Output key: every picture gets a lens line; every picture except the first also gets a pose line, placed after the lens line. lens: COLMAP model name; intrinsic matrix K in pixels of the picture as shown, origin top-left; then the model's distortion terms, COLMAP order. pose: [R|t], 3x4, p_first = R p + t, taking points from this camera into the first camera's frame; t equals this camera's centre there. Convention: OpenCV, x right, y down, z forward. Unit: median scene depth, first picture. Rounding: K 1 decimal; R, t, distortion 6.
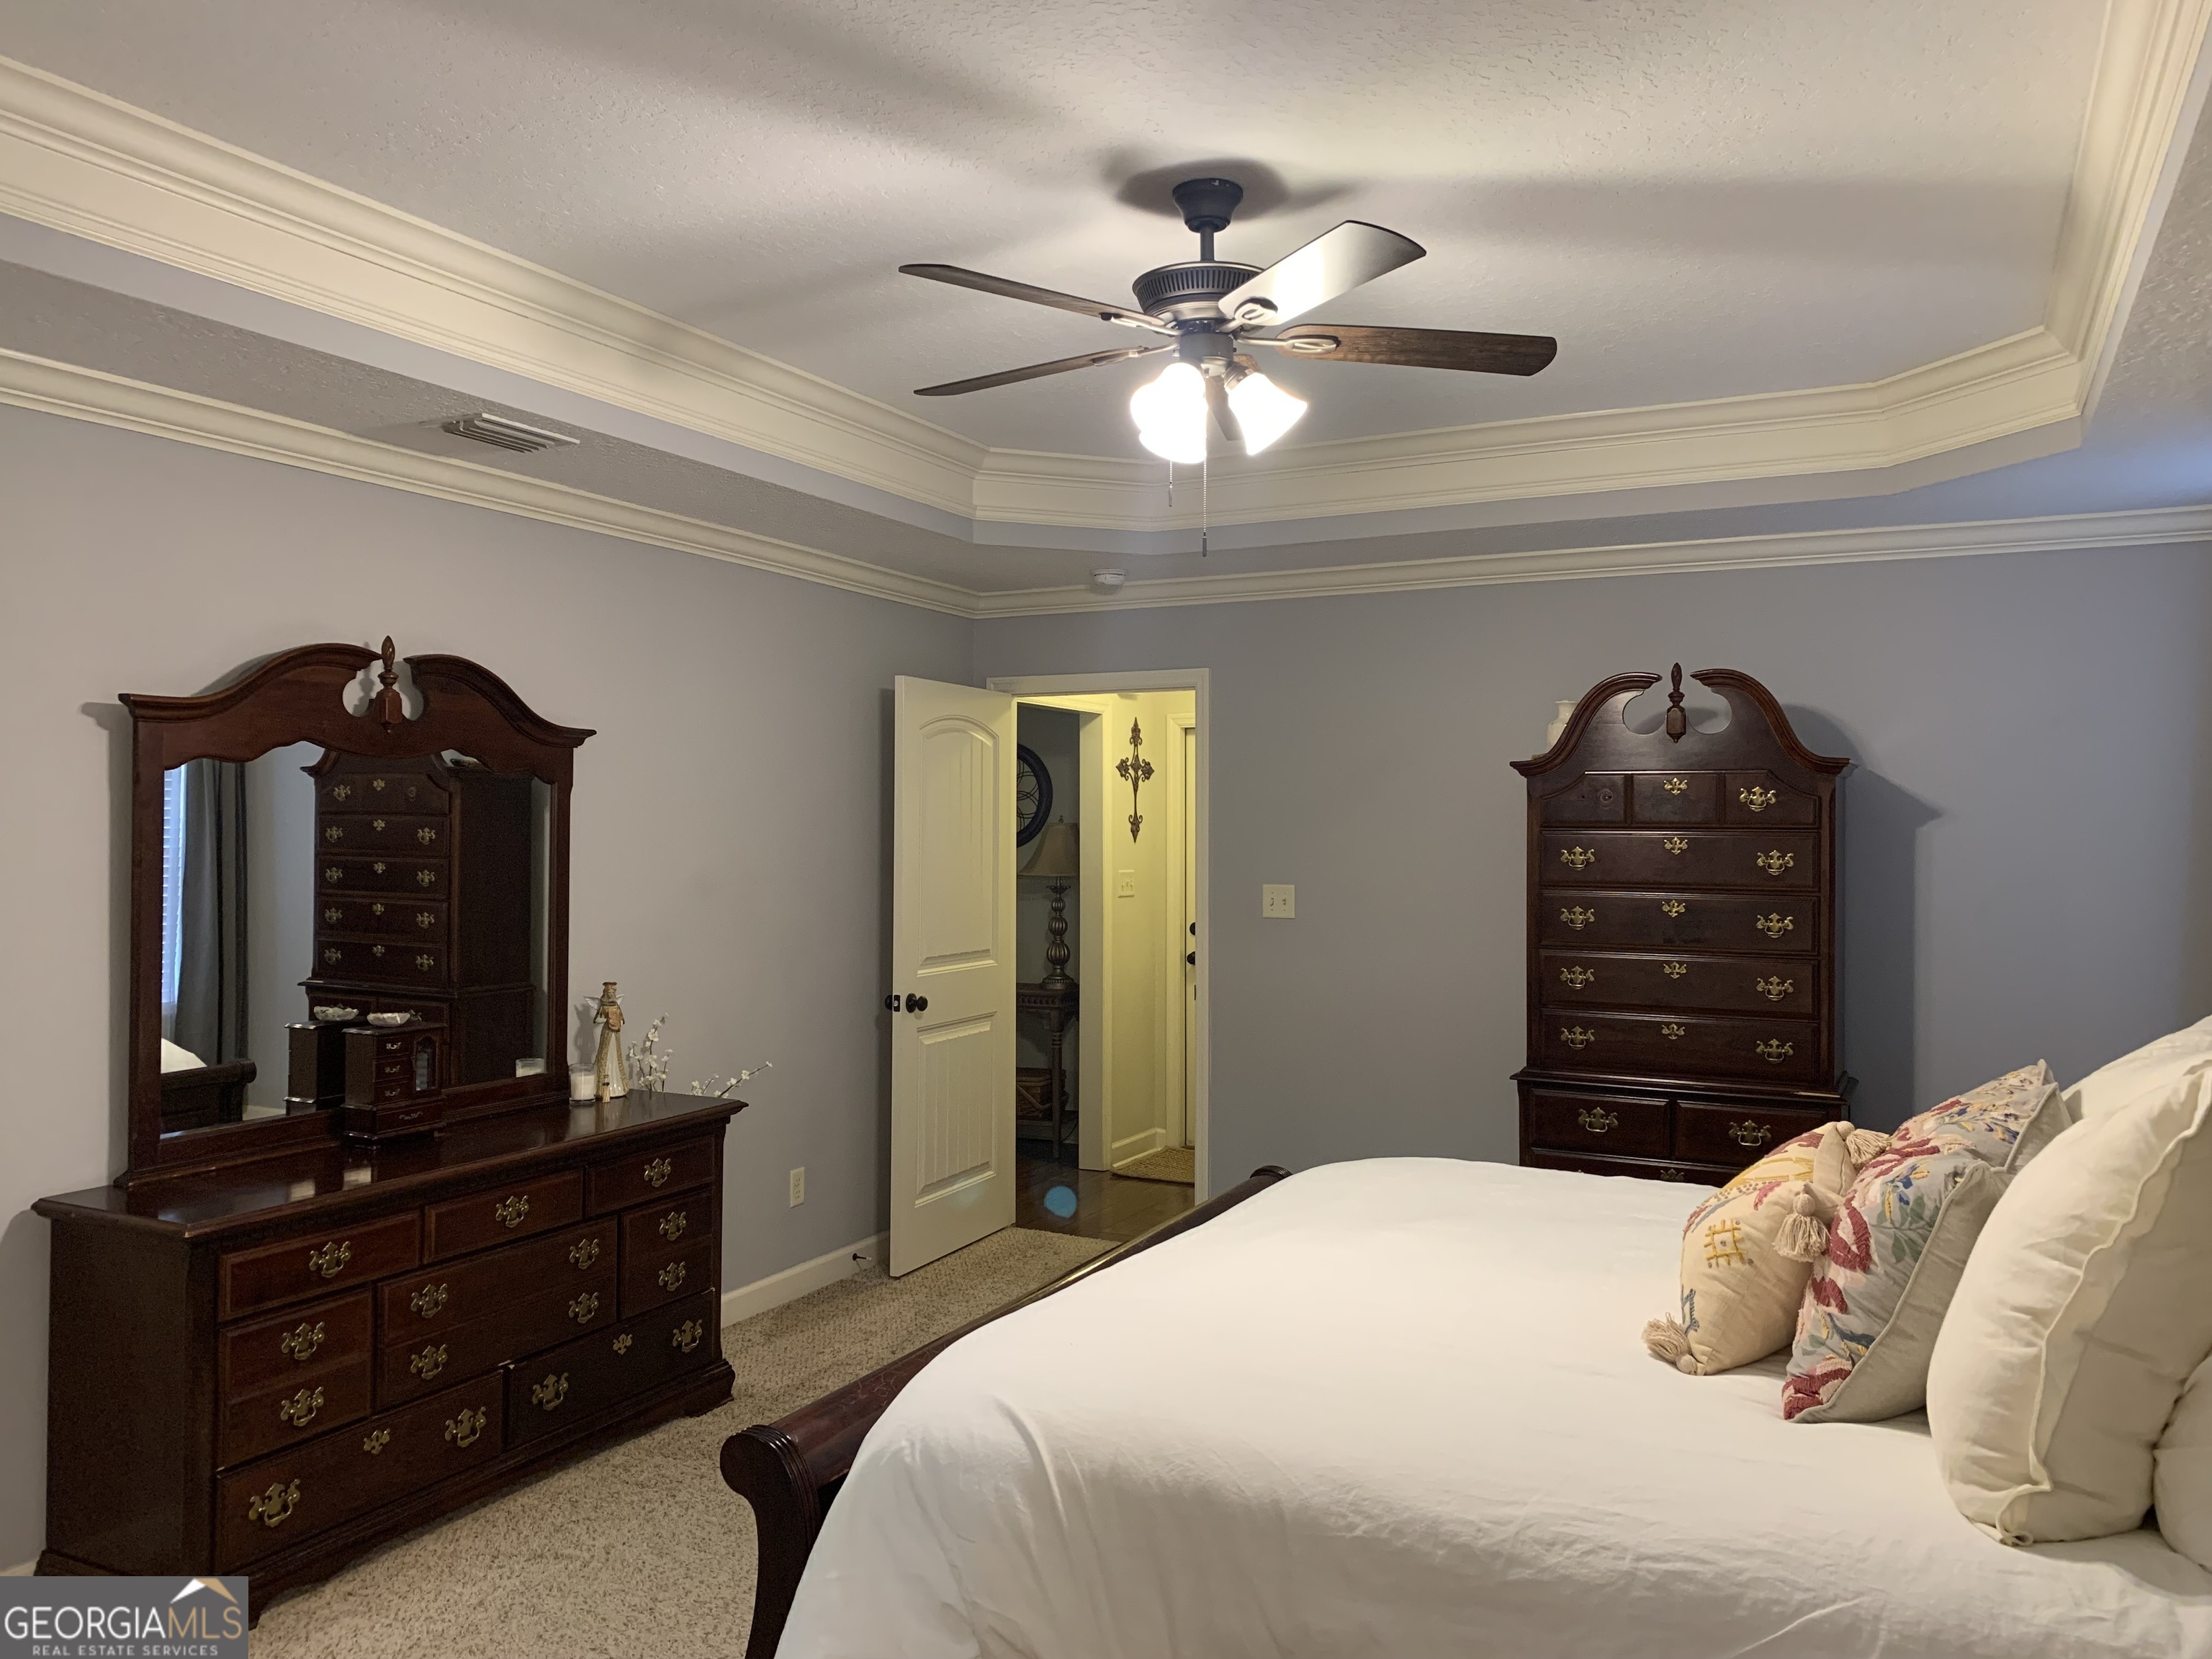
lens RADIAL K [[1698.8, 0, 1099.6], [0, 1698.8, 817.6], [0, 0, 1]] dist [0.054112, -0.072820]
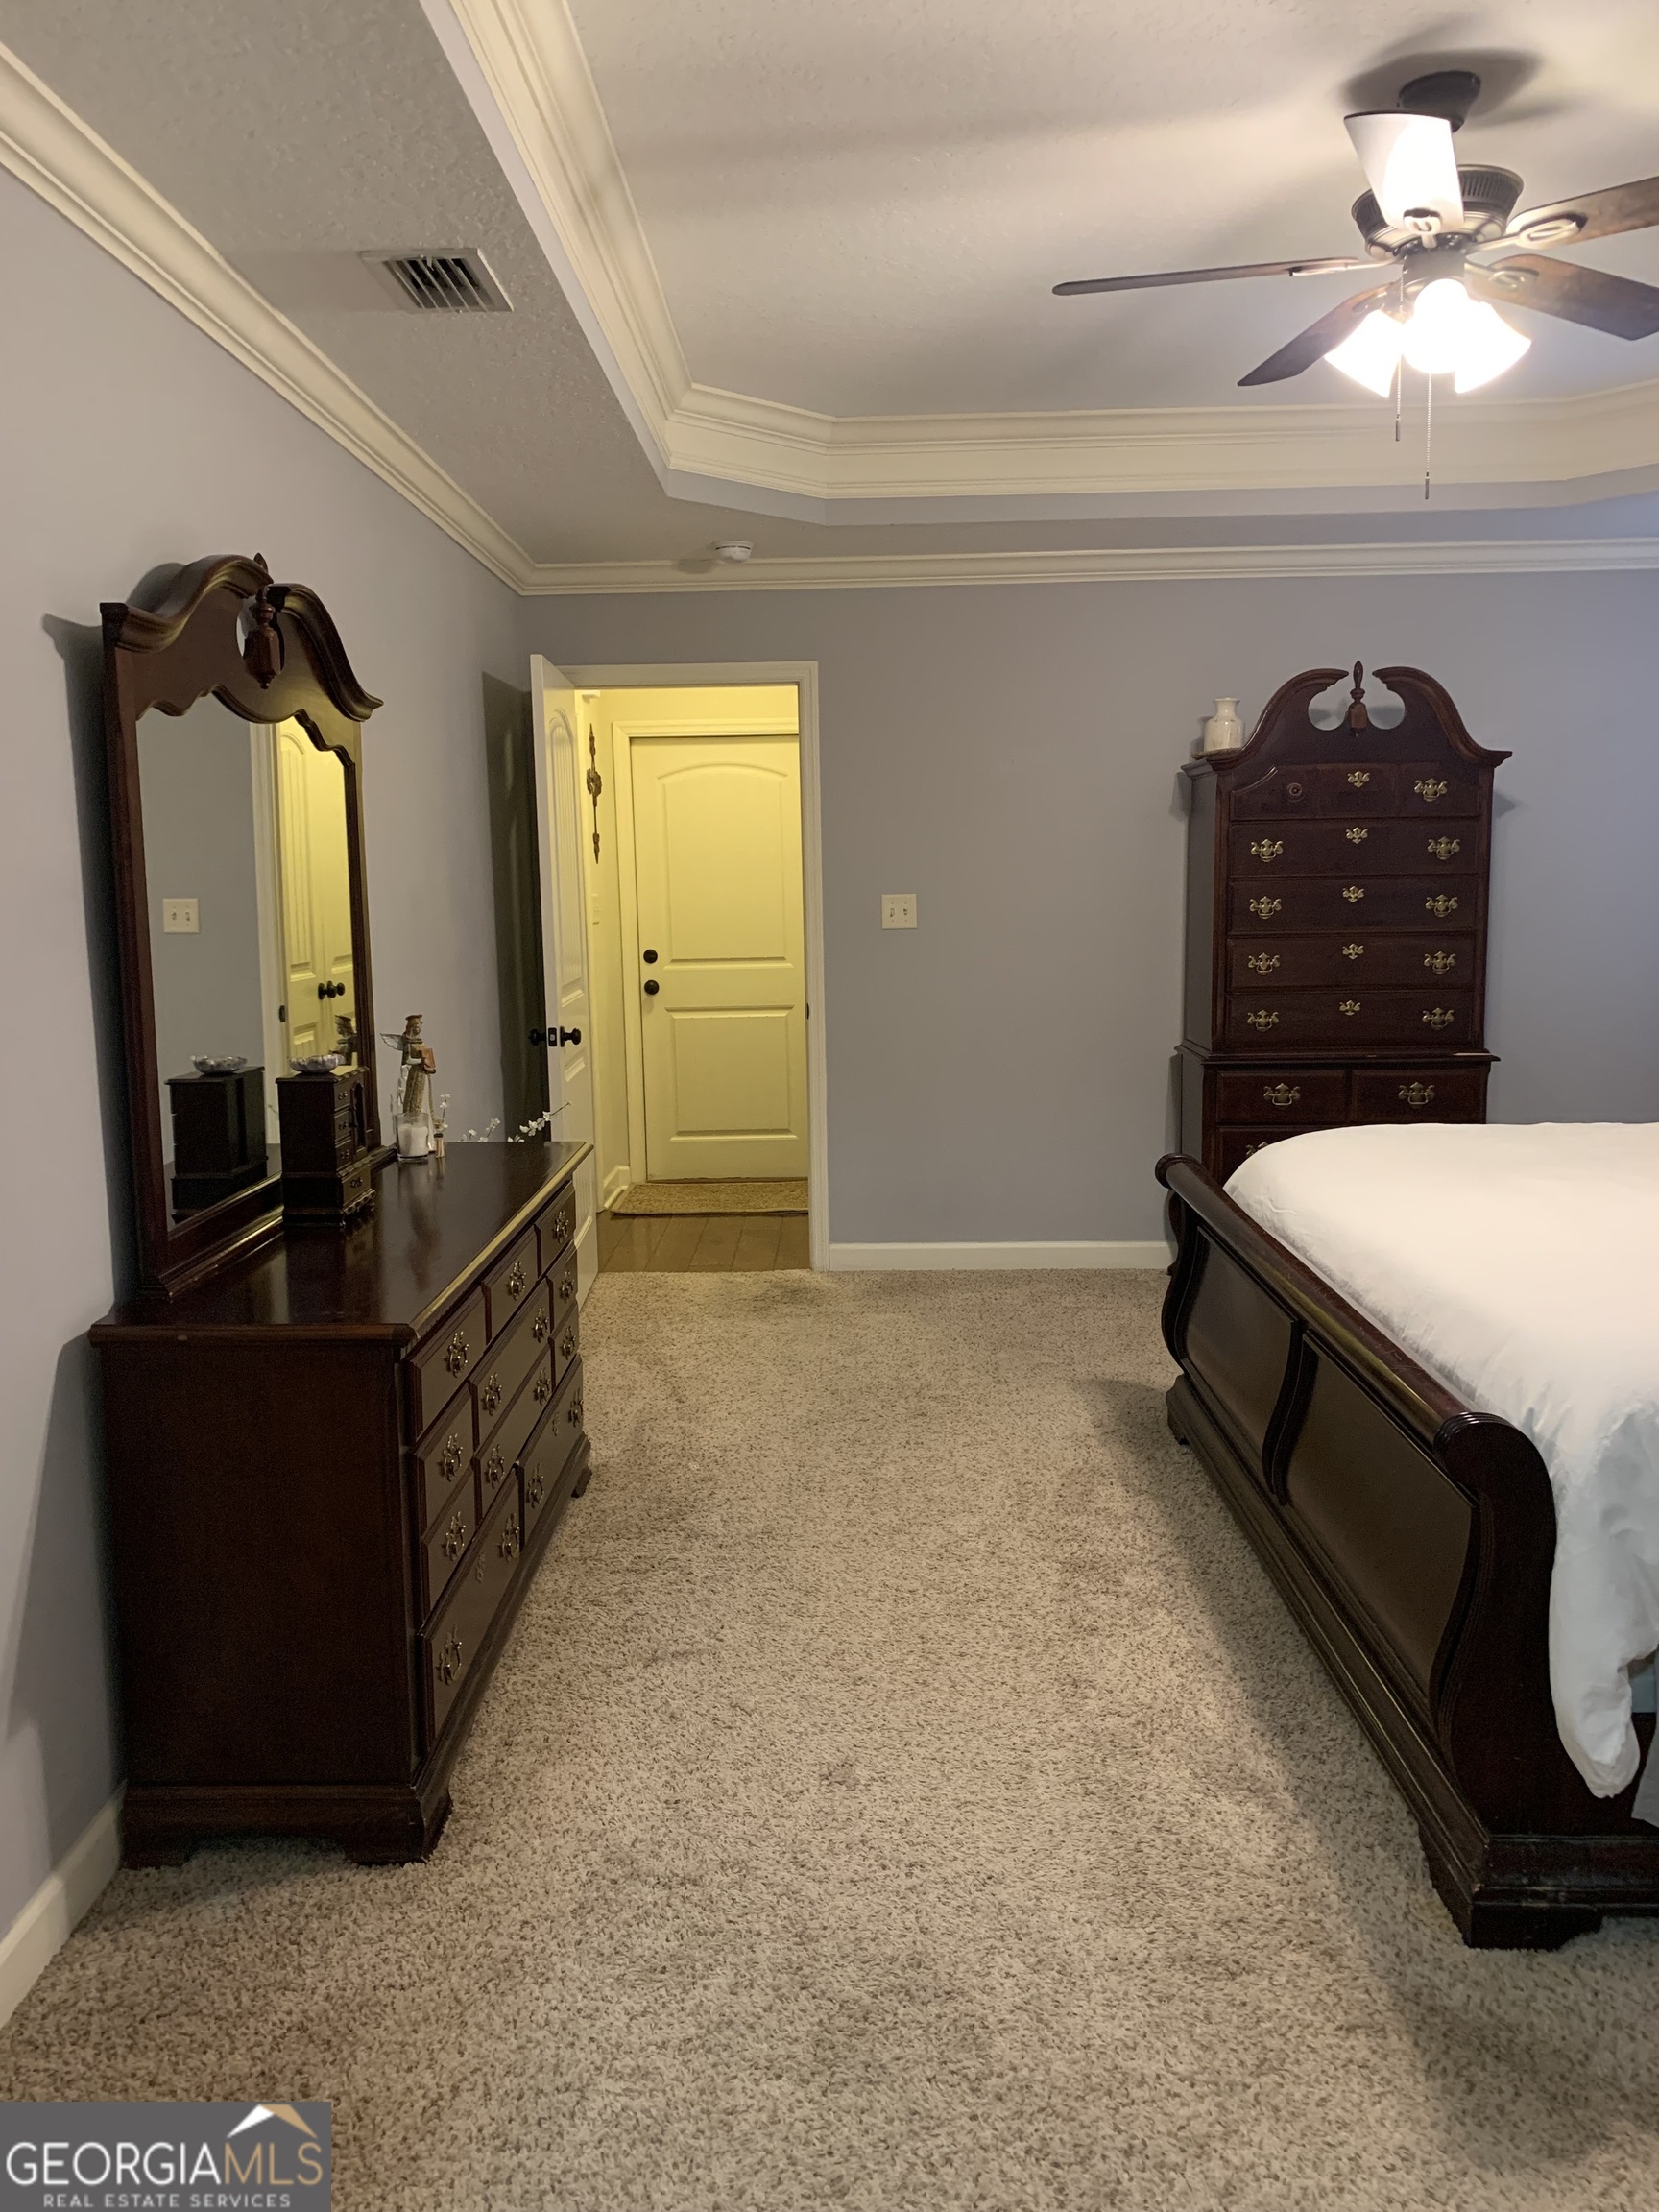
lens RADIAL K [[1698.8, 0, 827.1], [0, 1698.8, 1108.5], [0, 0, 1]] dist [0.054112, -0.072820]
pose [[0.896966, -0.081375, 0.434546, -0.437476], [0.020366, 0.989476, 0.143255, 0.025079], [-0.441630, -0.119645, 0.889184, 0.166359]]
